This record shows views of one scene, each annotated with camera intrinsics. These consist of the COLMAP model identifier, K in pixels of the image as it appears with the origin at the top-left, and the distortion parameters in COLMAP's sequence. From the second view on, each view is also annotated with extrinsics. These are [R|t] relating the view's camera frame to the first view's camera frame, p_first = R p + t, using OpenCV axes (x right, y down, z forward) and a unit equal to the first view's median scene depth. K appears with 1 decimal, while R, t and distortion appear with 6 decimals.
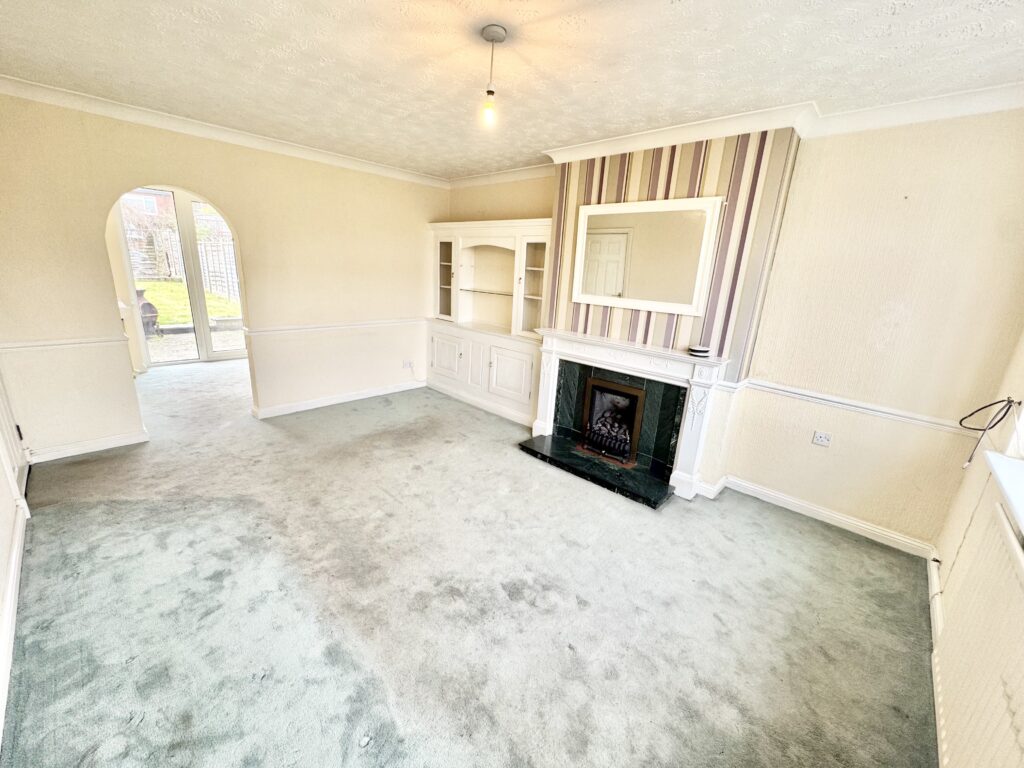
lens RADIAL K [[410.7, 0, 502.9], [0, 410.7, 381.4], [0, 0, 1]] dist [0.003308, -0.000033]
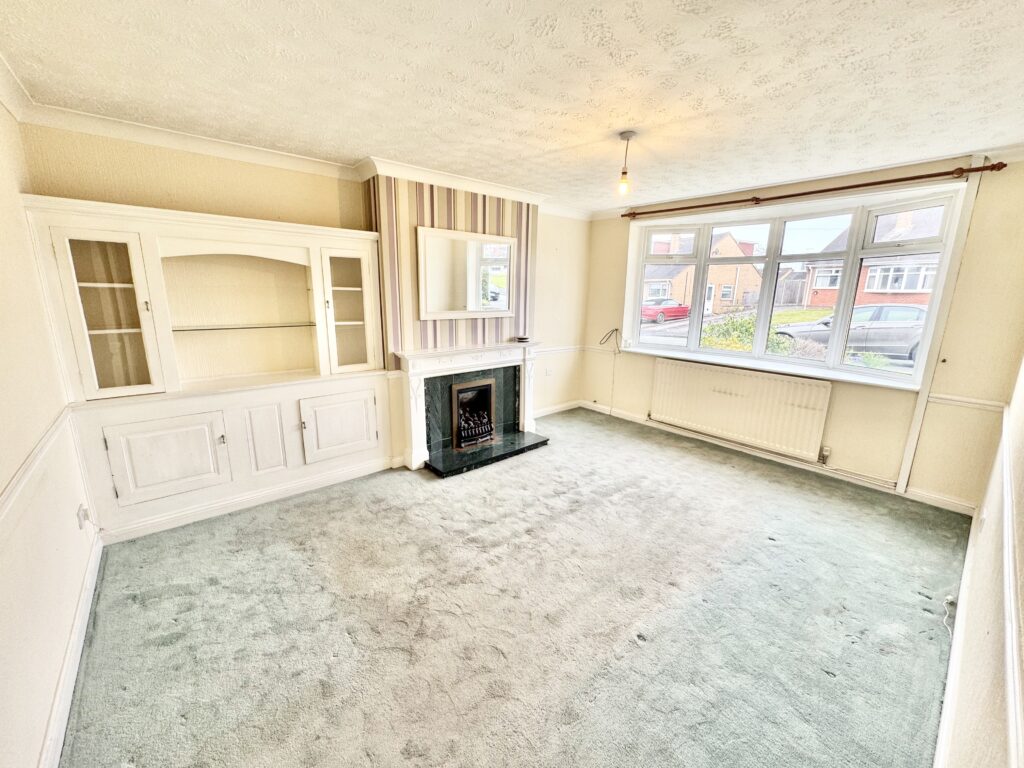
lens RADIAL K [[410.7, 0, 502.8], [0, 410.7, 383.9], [0, 0, 1]] dist [0.003308, -0.000033]
pose [[0.107760, -0.264595, 0.958320, -0.828902], [0.265685, 0.936539, 0.228706, -0.228354], [-0.958018, 0.229966, 0.171220, 0.684602]]
